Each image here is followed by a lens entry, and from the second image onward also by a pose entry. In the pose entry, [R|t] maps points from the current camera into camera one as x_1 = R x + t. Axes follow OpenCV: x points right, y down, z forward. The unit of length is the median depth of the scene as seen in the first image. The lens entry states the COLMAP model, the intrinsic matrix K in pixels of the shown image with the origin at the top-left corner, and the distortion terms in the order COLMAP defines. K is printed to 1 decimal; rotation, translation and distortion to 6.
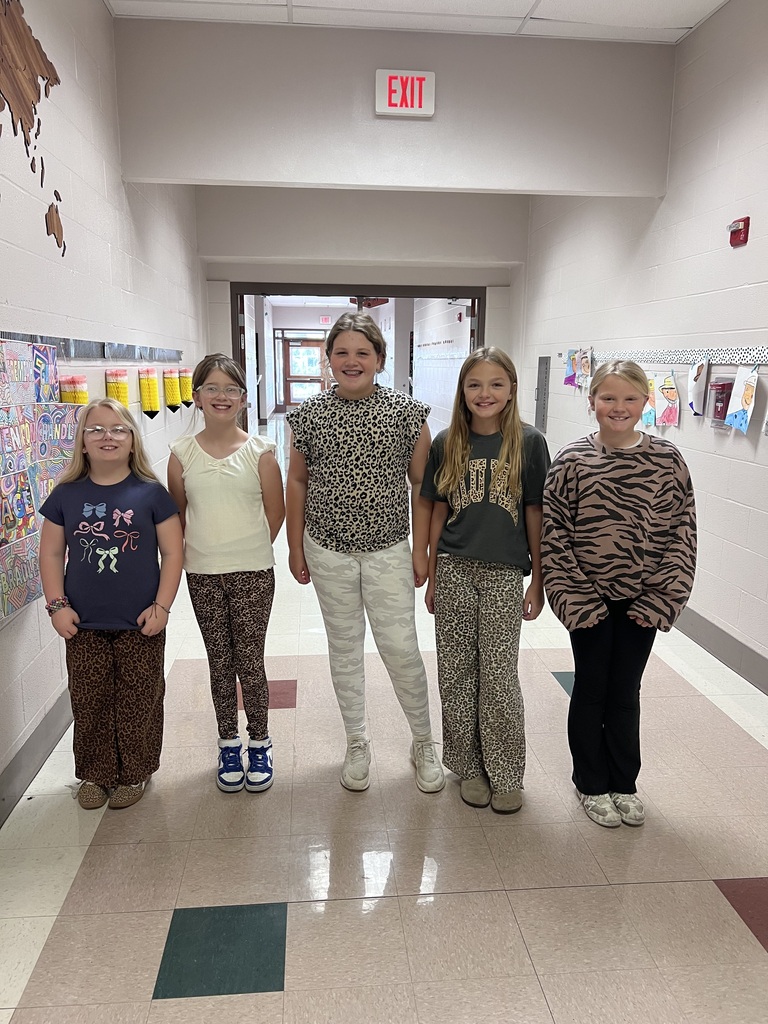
lens RADIAL K [[770.3, 0, 386.4], [0, 770.3, 512.7], [0, 0, 1]] dist [0.026612, -0.028607]
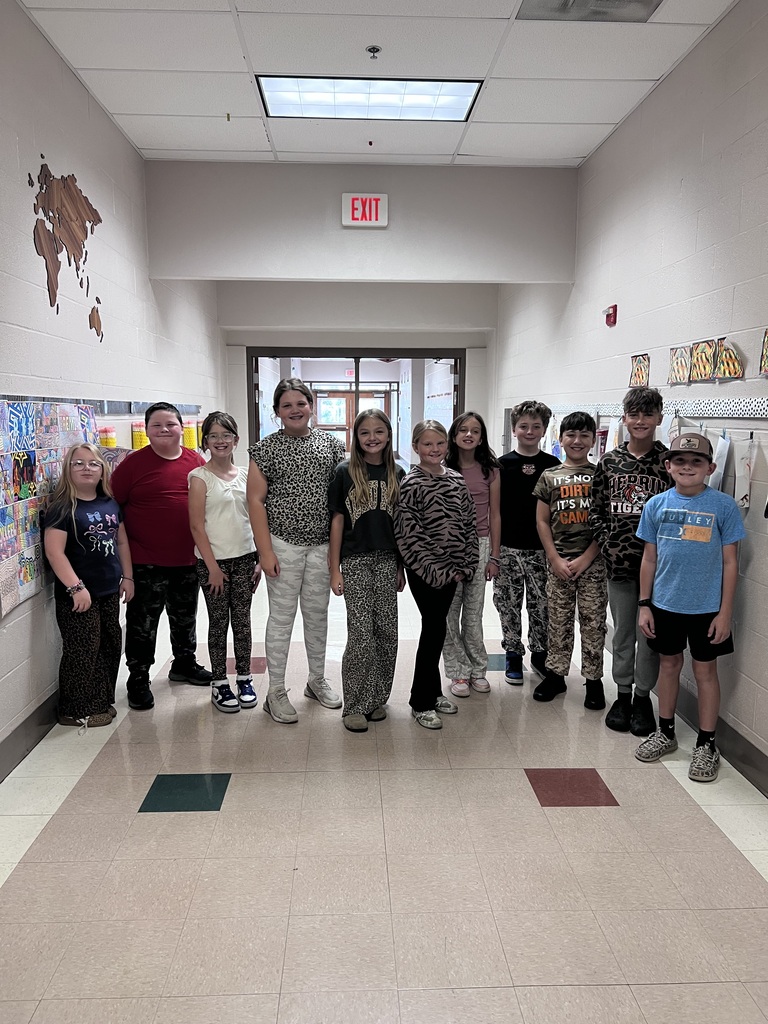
lens RADIAL K [[770.3, 0, 385.1], [0, 770.3, 517.0], [0, 0, 1]] dist [0.026612, -0.028607]
pose [[0.998671, 0.002425, -0.051484, 0.126770], [-0.005290, 0.998440, -0.055590, 0.044657], [0.051269, 0.055788, 0.997125, -0.263956]]
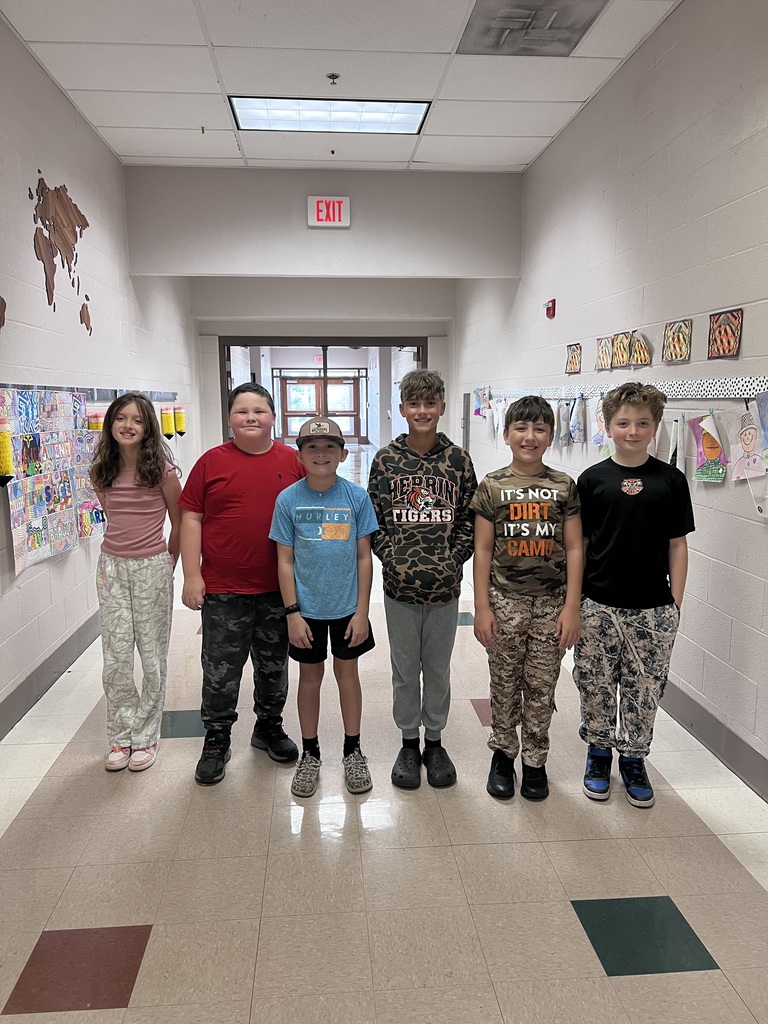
lens RADIAL K [[770.3, 0, 386.9], [0, 770.3, 512.9], [0, 0, 1]] dist [0.026612, -0.028607]
pose [[0.999846, -0.011945, -0.012830, 0.142623], [0.011385, 0.999015, -0.042888, 0.071413], [0.013330, 0.042735, 0.998998, -0.390300]]
